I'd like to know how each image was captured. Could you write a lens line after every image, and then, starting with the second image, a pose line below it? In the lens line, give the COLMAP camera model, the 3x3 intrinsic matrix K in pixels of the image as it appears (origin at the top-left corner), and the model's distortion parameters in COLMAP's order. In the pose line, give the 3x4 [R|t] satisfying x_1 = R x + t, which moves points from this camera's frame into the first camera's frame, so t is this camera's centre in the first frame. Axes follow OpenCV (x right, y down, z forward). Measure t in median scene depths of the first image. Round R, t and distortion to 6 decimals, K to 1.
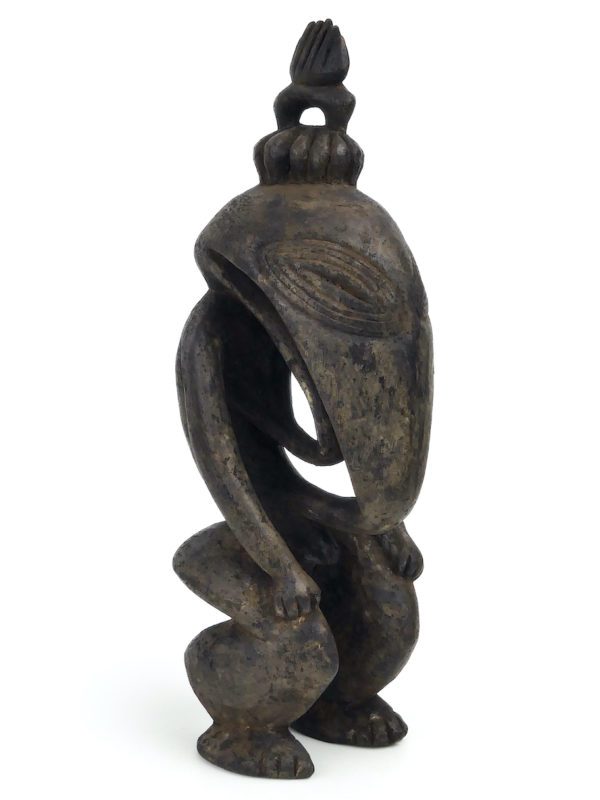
lens RADIAL K [[1764.0, 0, 300.0], [0, 1764.0, 400.0], [0, 0, 1]] dist [0.003943, -0.152110]
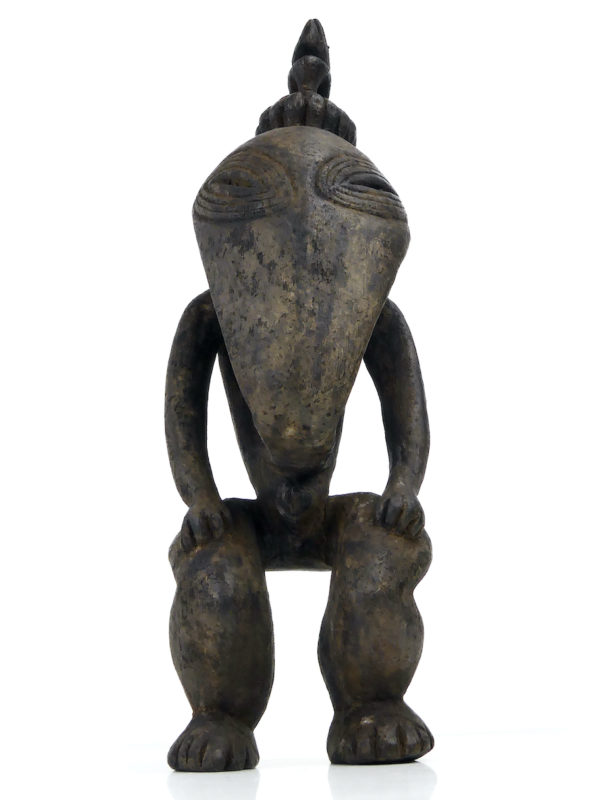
lens RADIAL K [[916.6, 0, 351.3], [0, 916.6, 398.5], [0, 0, 1]] dist [0.005416, 0.009248]
pose [[0.736489, -0.239013, -0.632817, 0.344255], [-0.065167, 0.906076, -0.418066, 0.235725], [0.673303, 0.349140, 0.651739, 0.741968]]
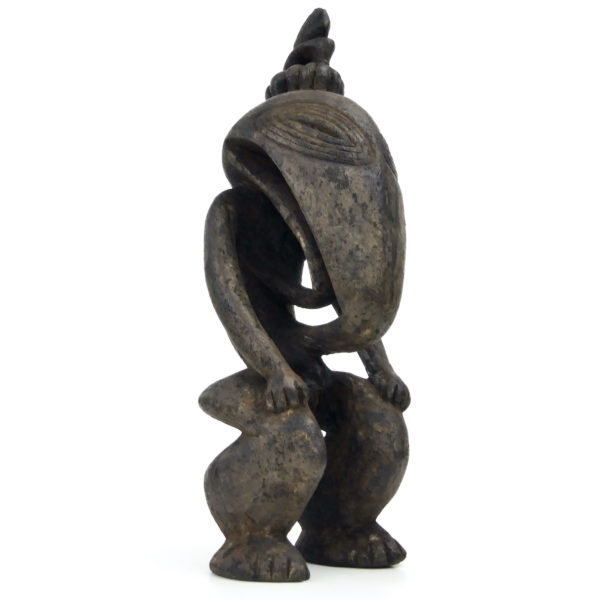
lens RADIAL K [[663.8, 0, 300.0], [0, 663.8, 300.0], [0, 0, 1]] dist [-0.000894, 0.004186]
pose [[0.989232, -0.053085, -0.136388, 0.065449], [-0.003163, 0.923928, -0.382554, 0.215638], [0.146320, 0.378866, 0.913811, 0.606396]]
